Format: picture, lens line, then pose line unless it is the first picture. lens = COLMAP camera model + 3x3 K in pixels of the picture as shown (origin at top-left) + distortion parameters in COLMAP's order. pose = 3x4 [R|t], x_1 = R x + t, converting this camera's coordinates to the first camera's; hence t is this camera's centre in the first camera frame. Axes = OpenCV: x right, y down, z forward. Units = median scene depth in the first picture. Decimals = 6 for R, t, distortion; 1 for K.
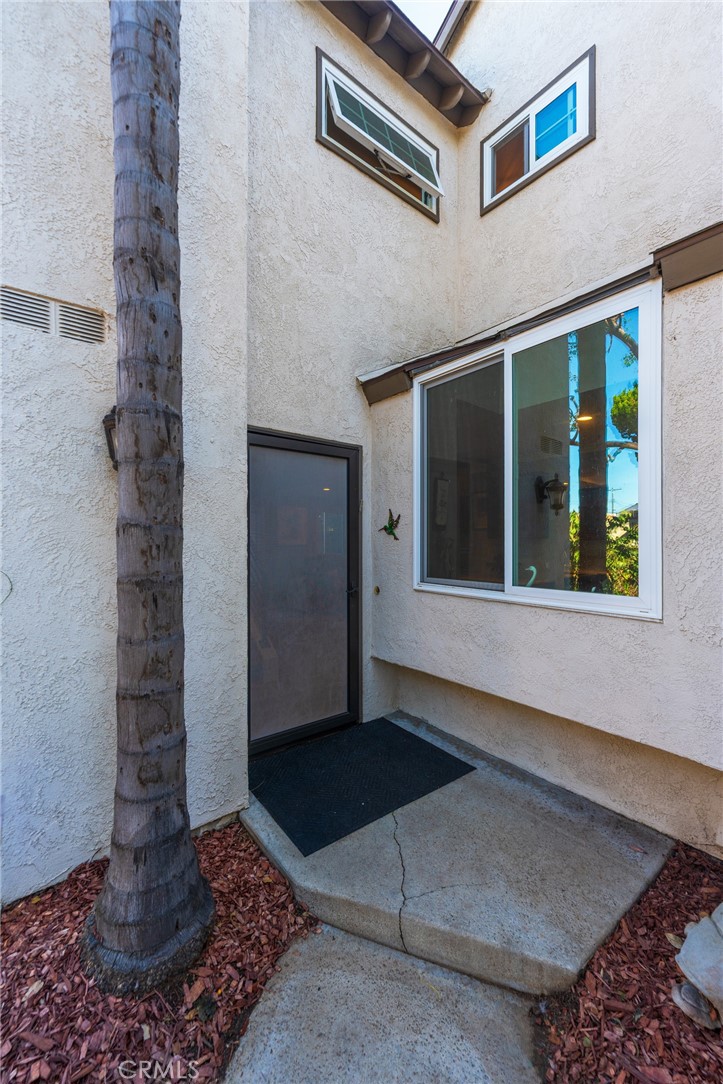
lens RADIAL K [[437.9, 0, 364.9], [0, 437.9, 542.7], [0, 0, 1]] dist [-0.000960, -0.000537]
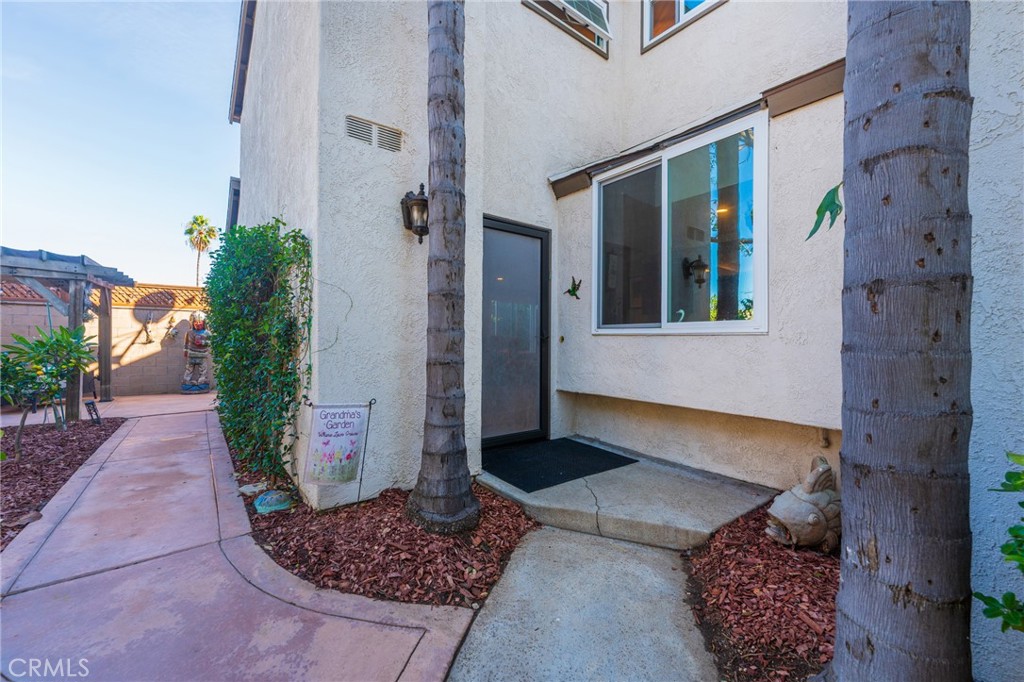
lens RADIAL K [[413.6, 0, 510.4], [0, 413.6, 338.8], [0, 0, 1]] dist [-0.000960, -0.000537]
pose [[0.999805, 0.007347, -0.018355, -0.183878], [-0.007485, 0.999944, -0.007483, 0.208997], [0.018299, 0.007619, 0.999804, -0.438695]]
